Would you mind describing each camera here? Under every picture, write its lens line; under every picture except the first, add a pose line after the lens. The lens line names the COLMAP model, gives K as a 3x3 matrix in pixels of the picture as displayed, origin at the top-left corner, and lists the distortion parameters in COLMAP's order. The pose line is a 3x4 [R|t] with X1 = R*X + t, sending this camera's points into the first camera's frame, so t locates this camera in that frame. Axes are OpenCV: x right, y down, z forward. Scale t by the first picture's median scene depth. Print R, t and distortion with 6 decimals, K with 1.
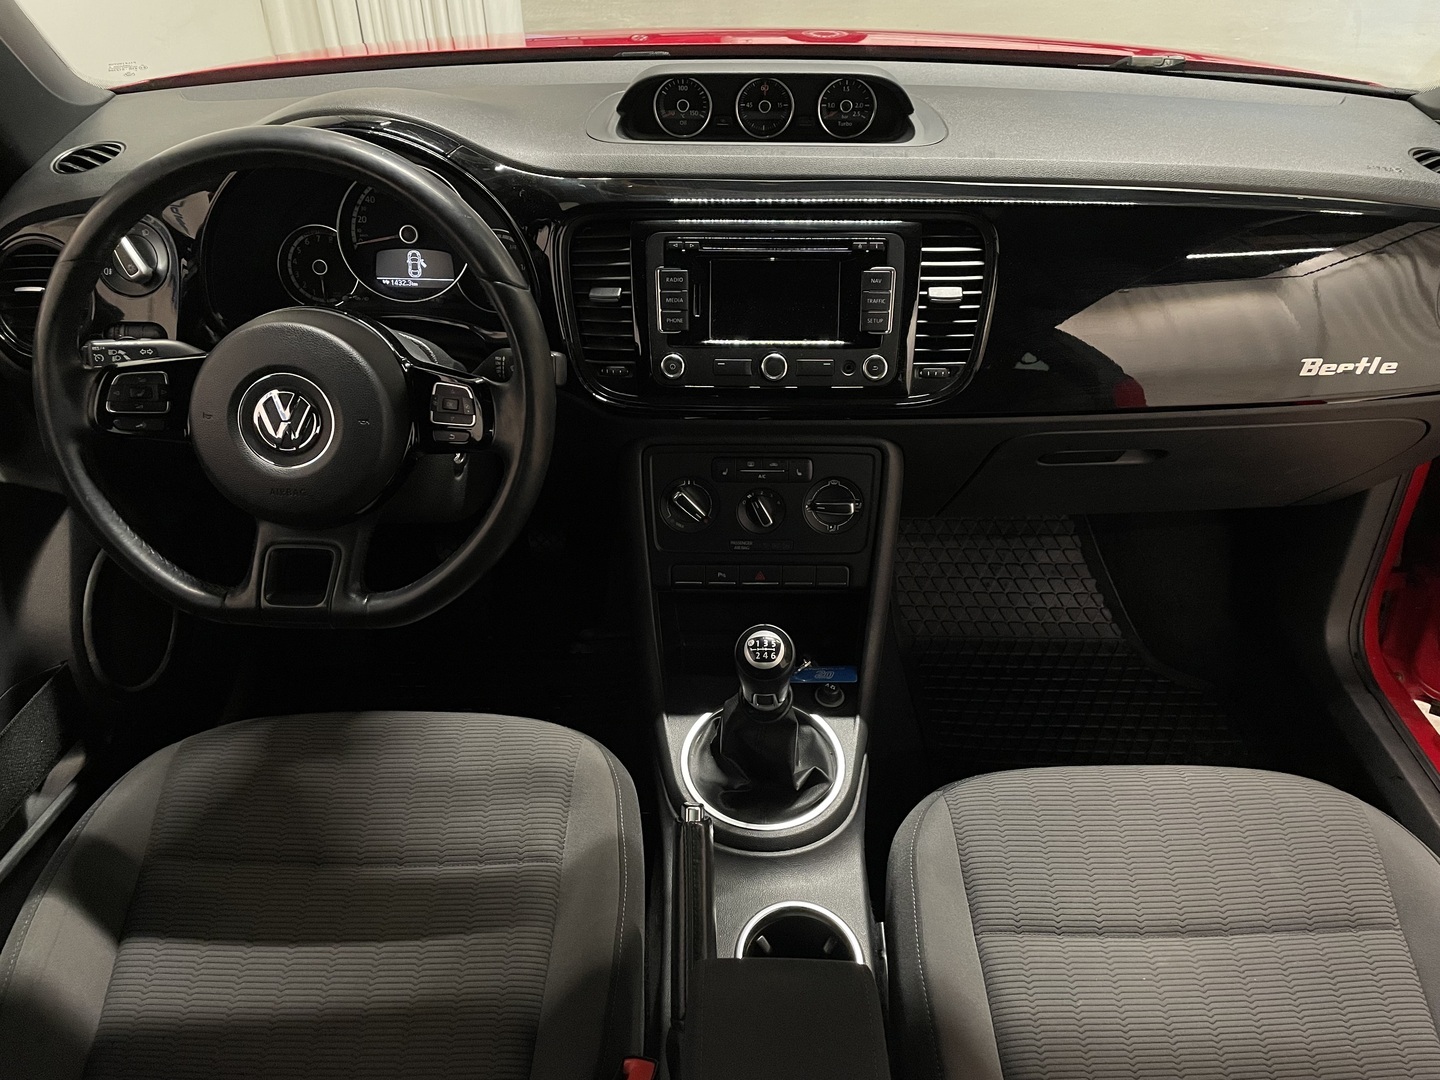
lens RADIAL K [[995.9, 0, 727.4], [0, 995.9, 540.1], [0, 0, 1]] dist [-0.001189, -0.002094]
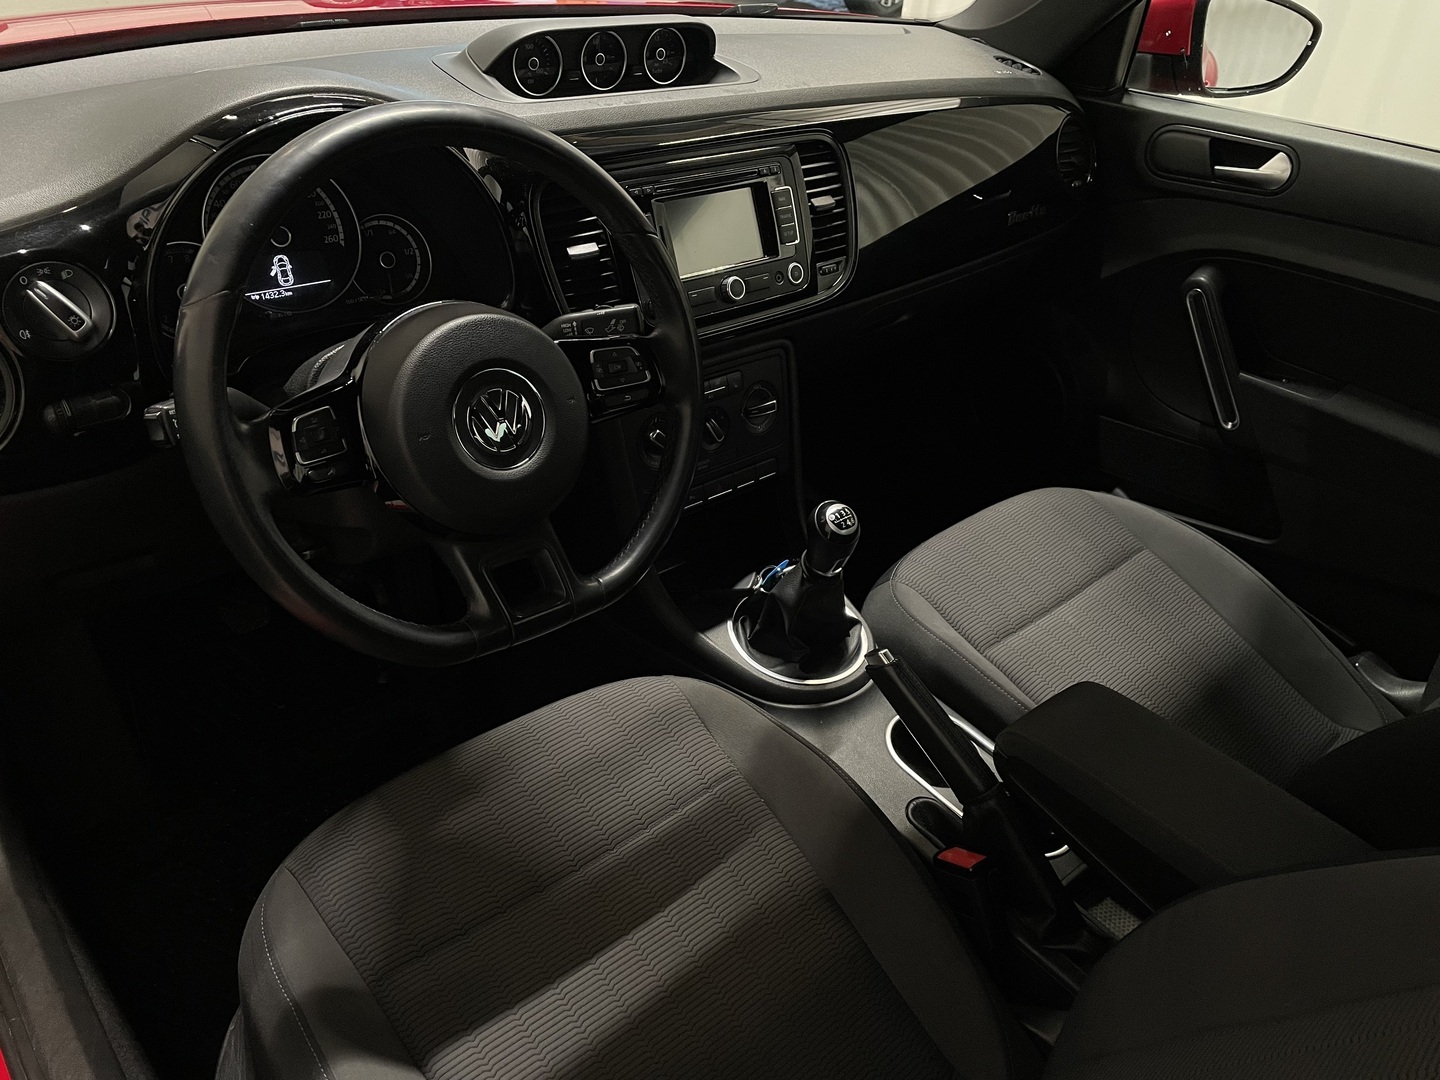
lens RADIAL K [[995.9, 0, 727.4], [0, 995.9, 540.1], [0, 0, 1]] dist [-0.001189, -0.002094]
pose [[0.783362, -0.326241, 0.529067, -0.595477], [0.311929, 0.942577, 0.119369, -0.040445], [-0.537629, 0.071522, 0.840143, 0.080663]]
